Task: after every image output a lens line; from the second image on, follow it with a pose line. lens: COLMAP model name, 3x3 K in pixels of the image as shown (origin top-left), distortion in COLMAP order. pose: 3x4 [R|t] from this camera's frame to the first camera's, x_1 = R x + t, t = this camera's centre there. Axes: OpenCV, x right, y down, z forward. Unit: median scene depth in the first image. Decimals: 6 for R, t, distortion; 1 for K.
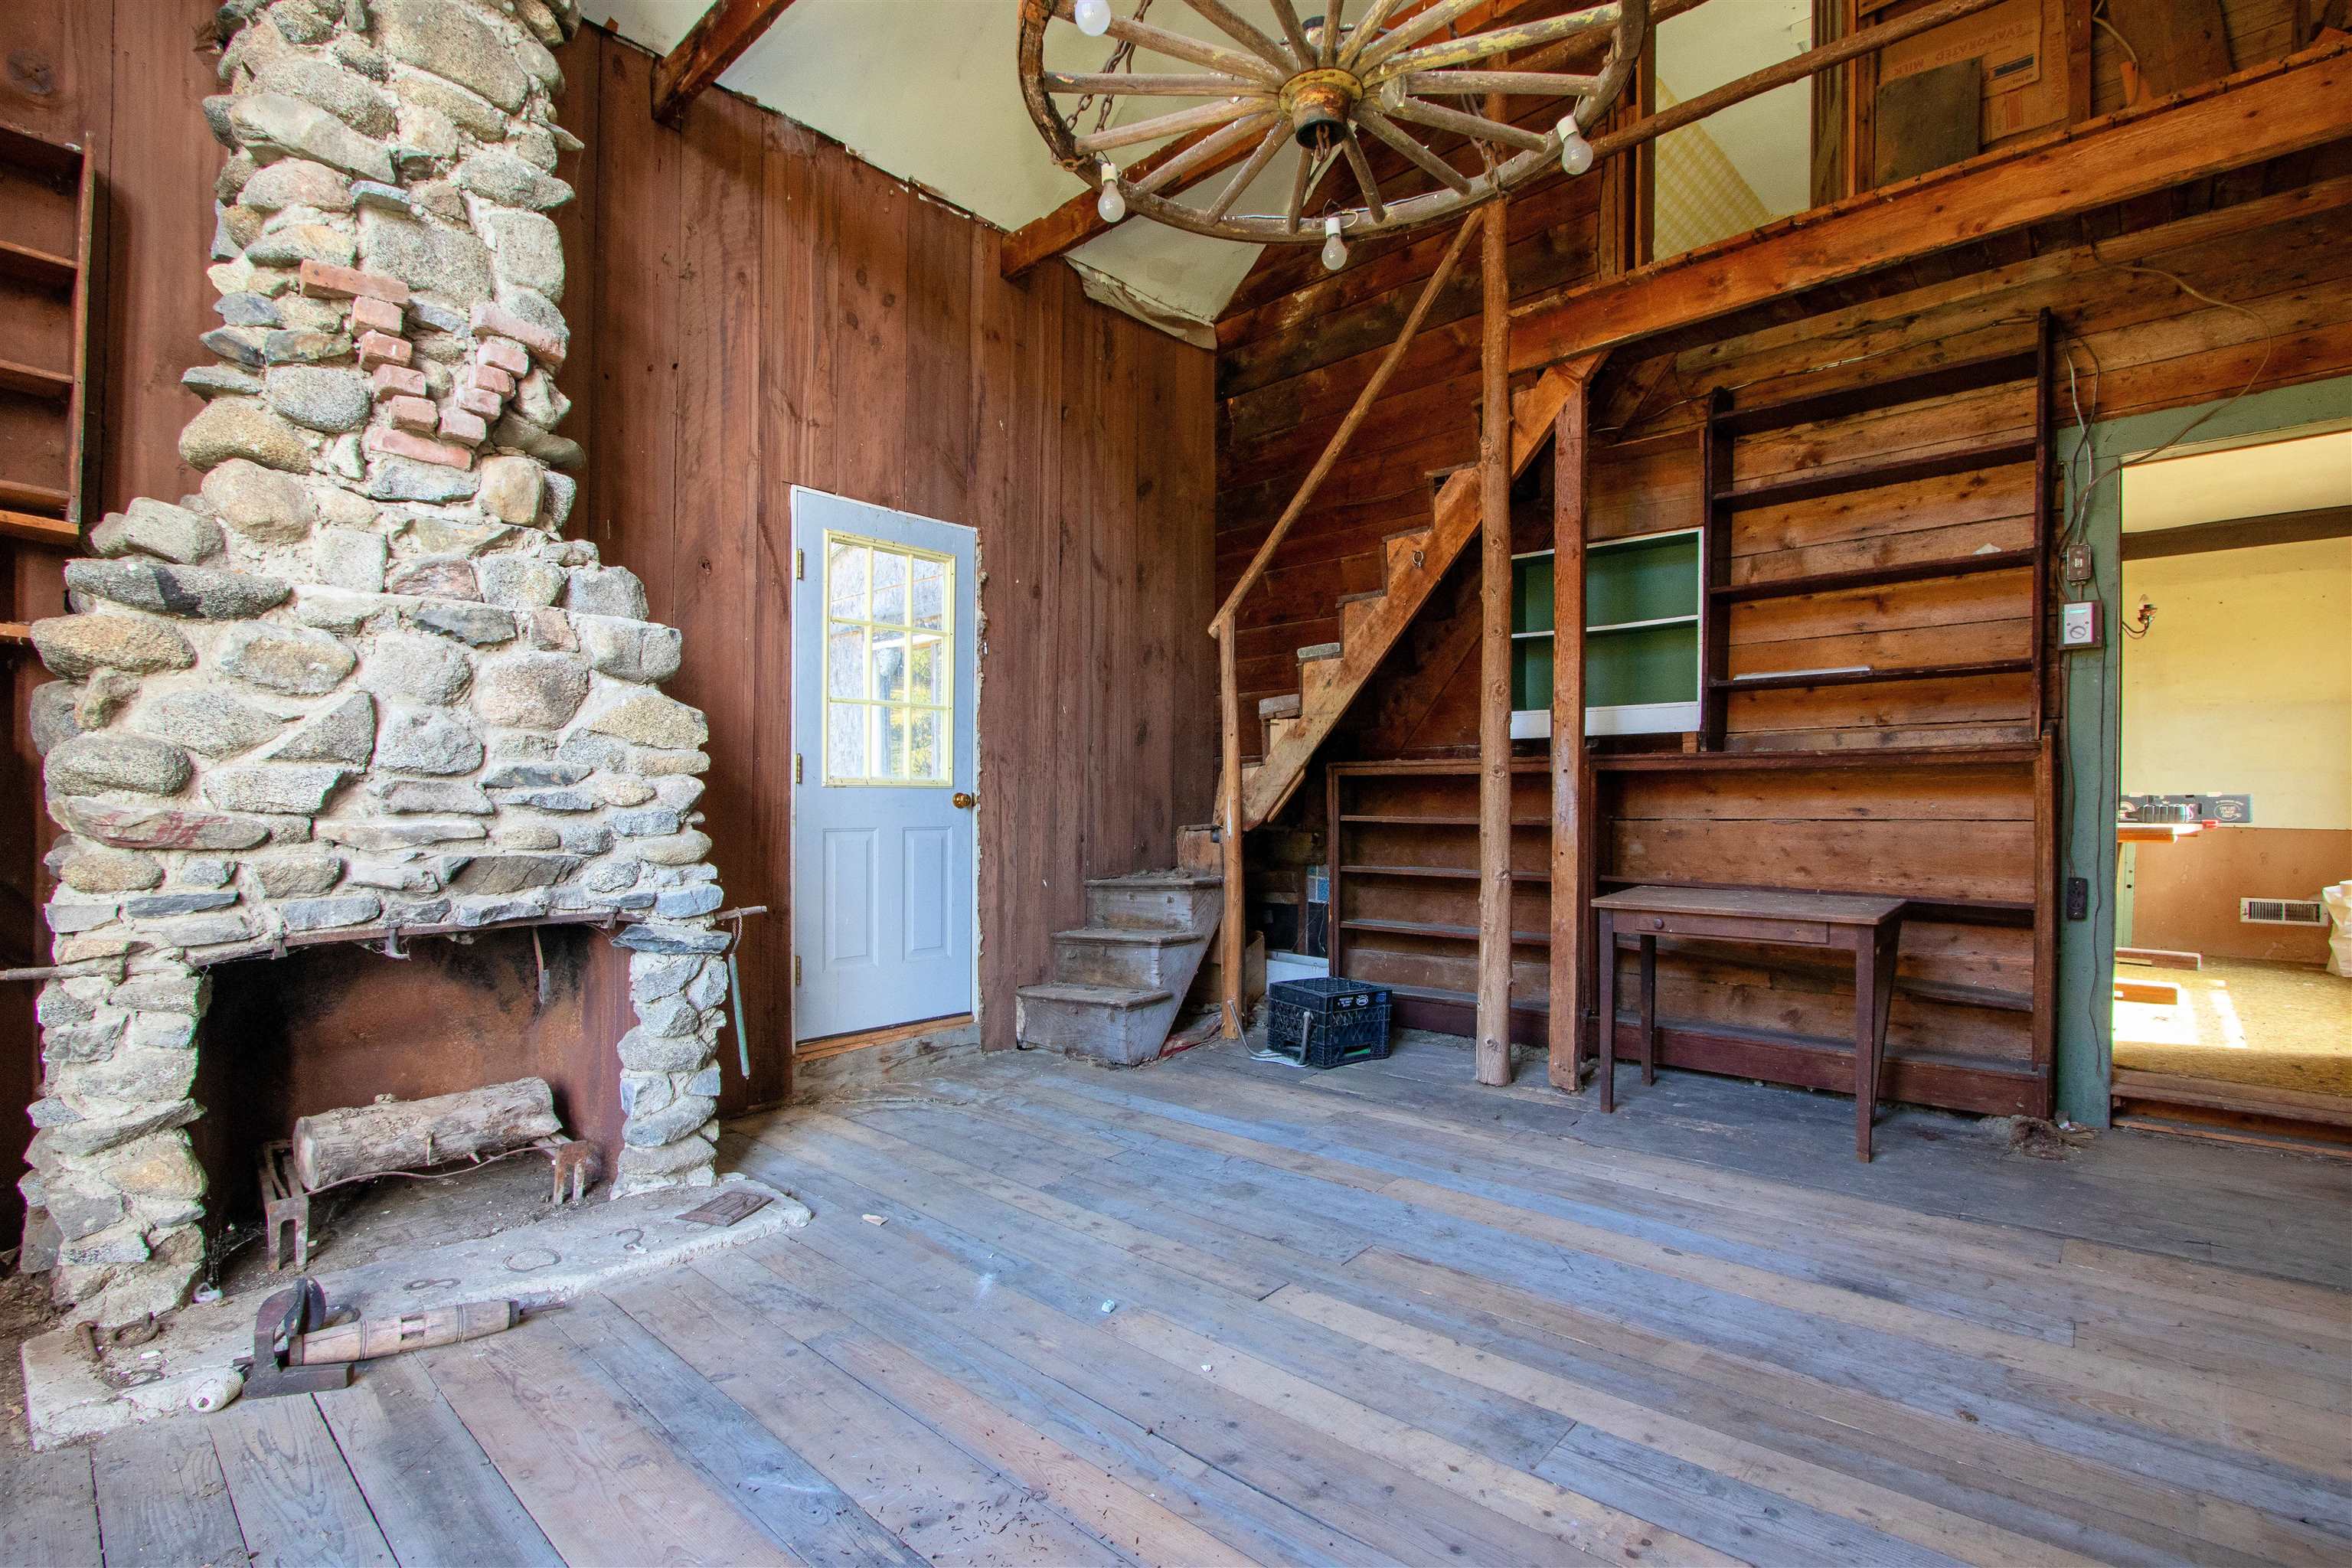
lens RADIAL K [[1110.0, 0, 1205.8], [0, 1110.0, 784.5], [0, 0, 1]] dist [-0.017711, 0.004166]
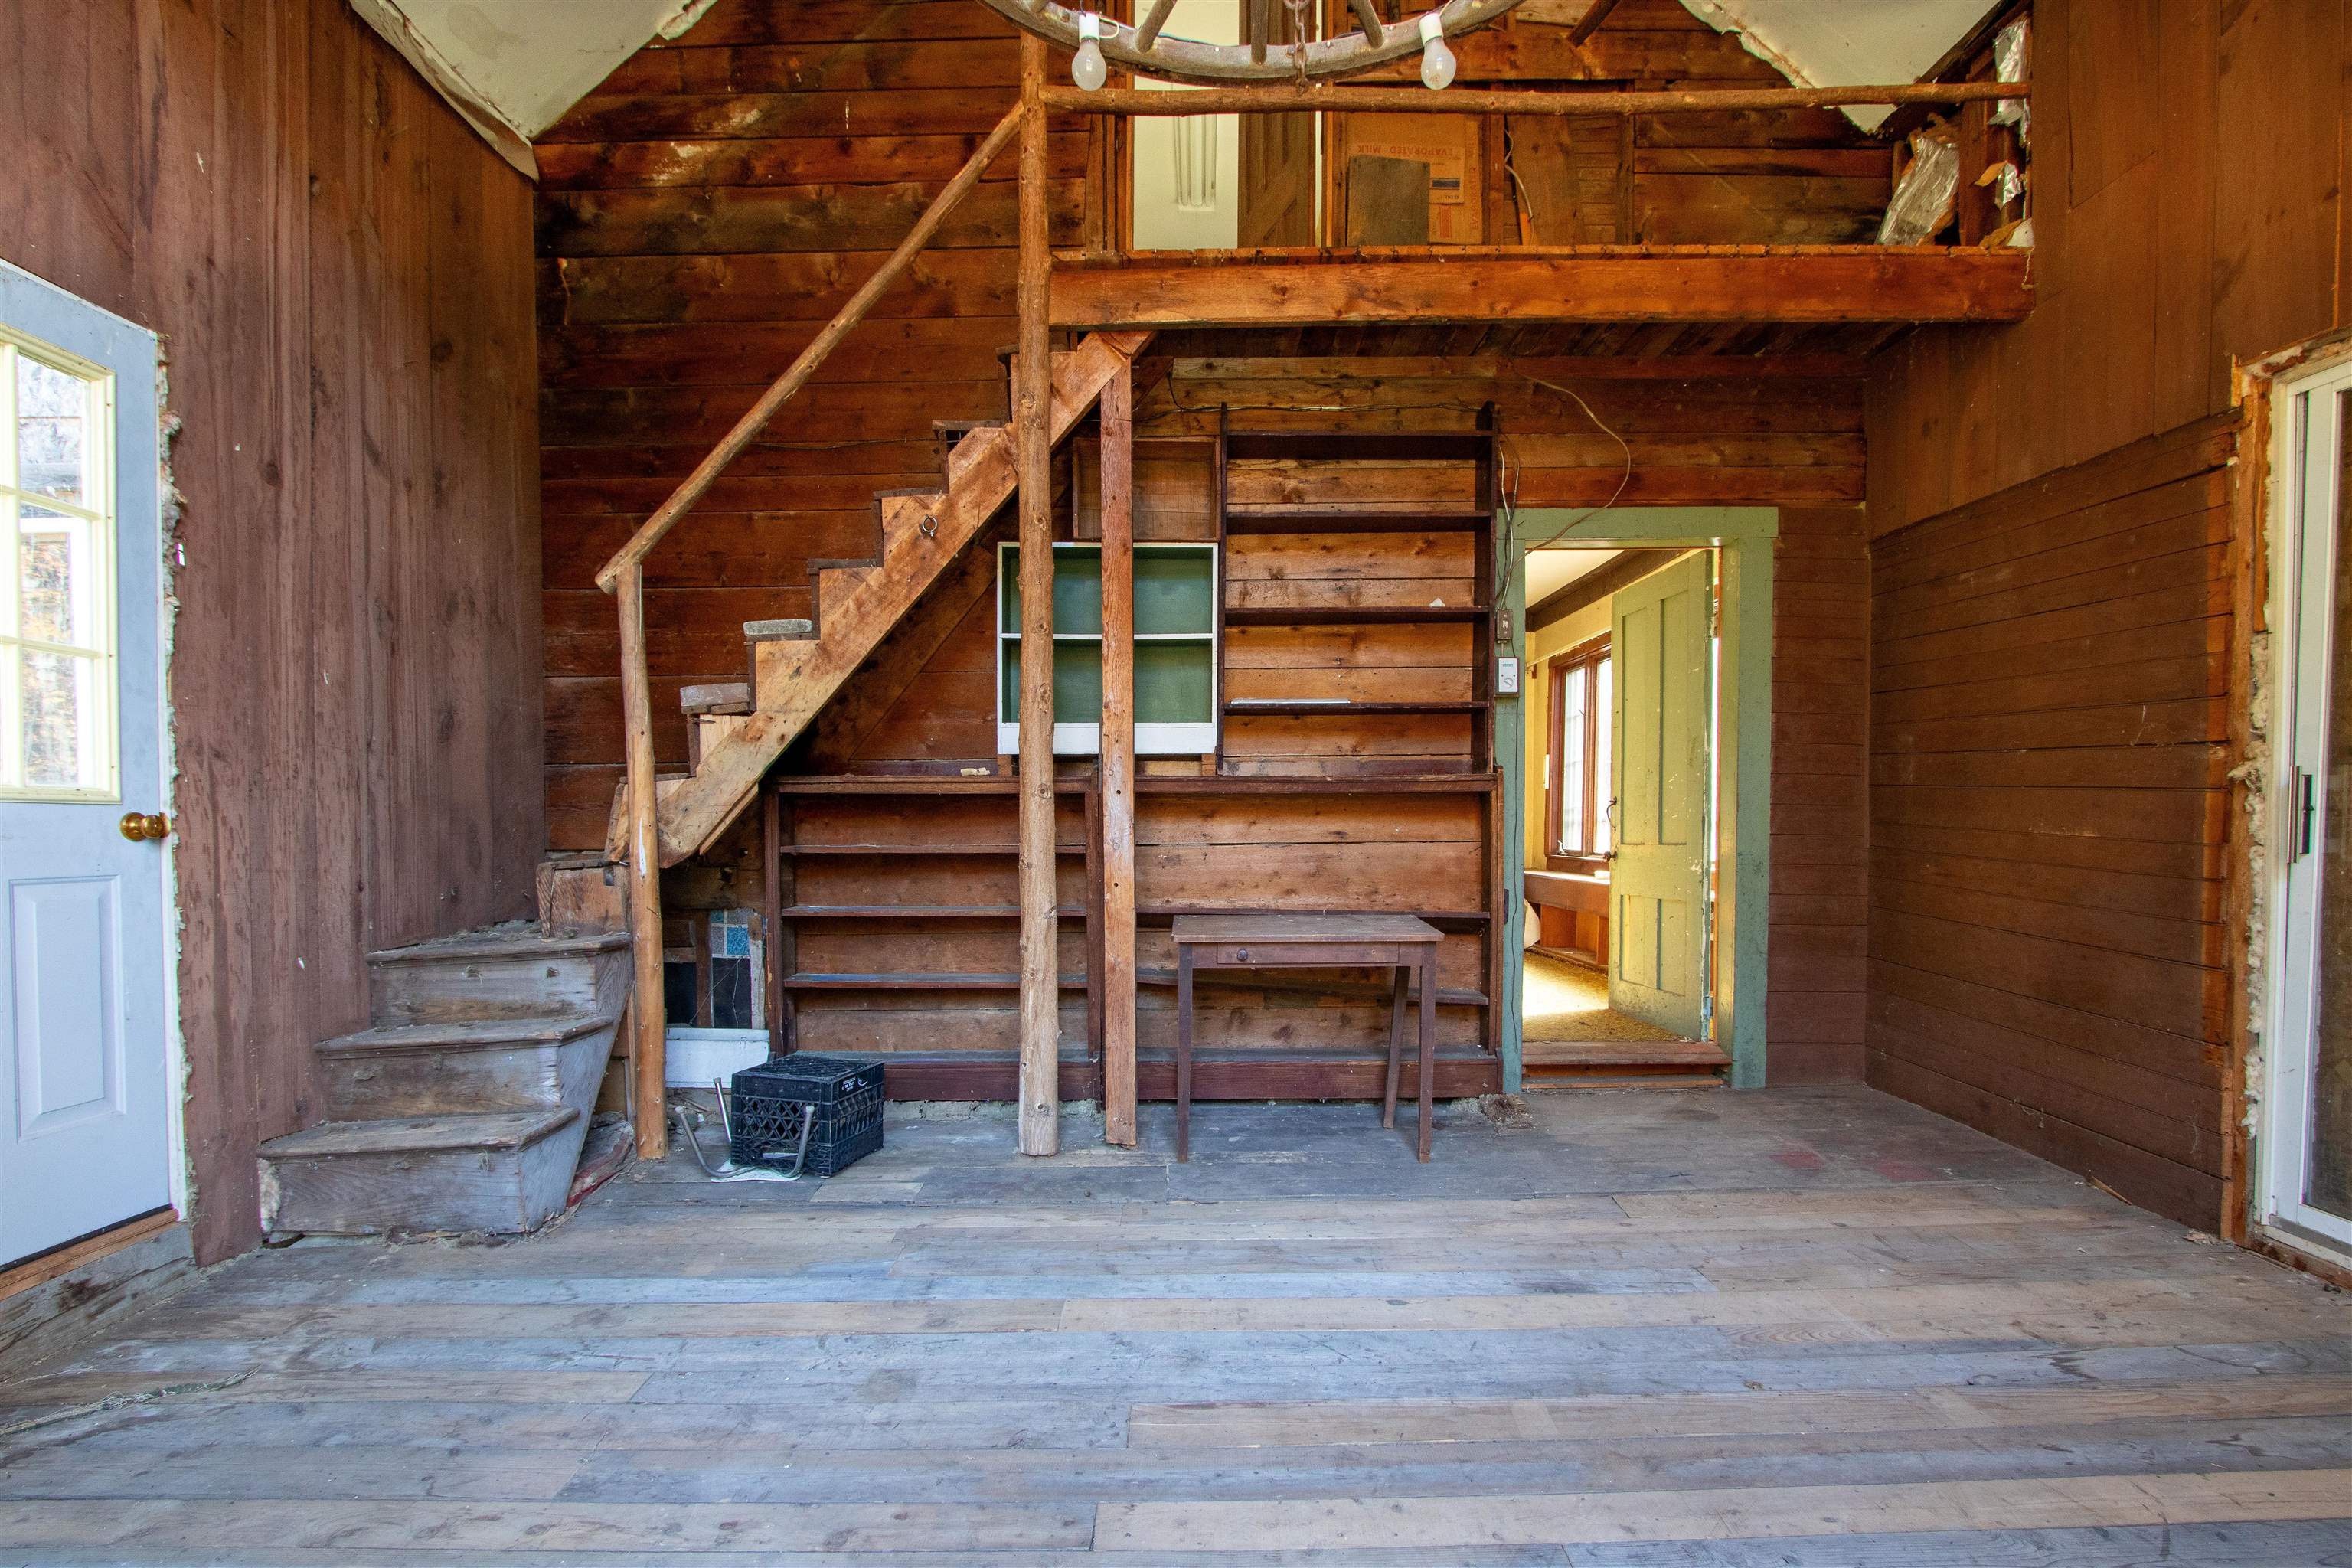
lens RADIAL K [[1110.0, 0, 1227.1], [0, 1110.0, 847.3], [0, 0, 1]] dist [-0.017711, 0.004166]
pose [[0.741501, -0.015357, 0.670776, -0.195409], [-0.008466, 0.999444, 0.032241, 0.002568], [-0.670899, -0.029586, 0.740959, 0.251993]]
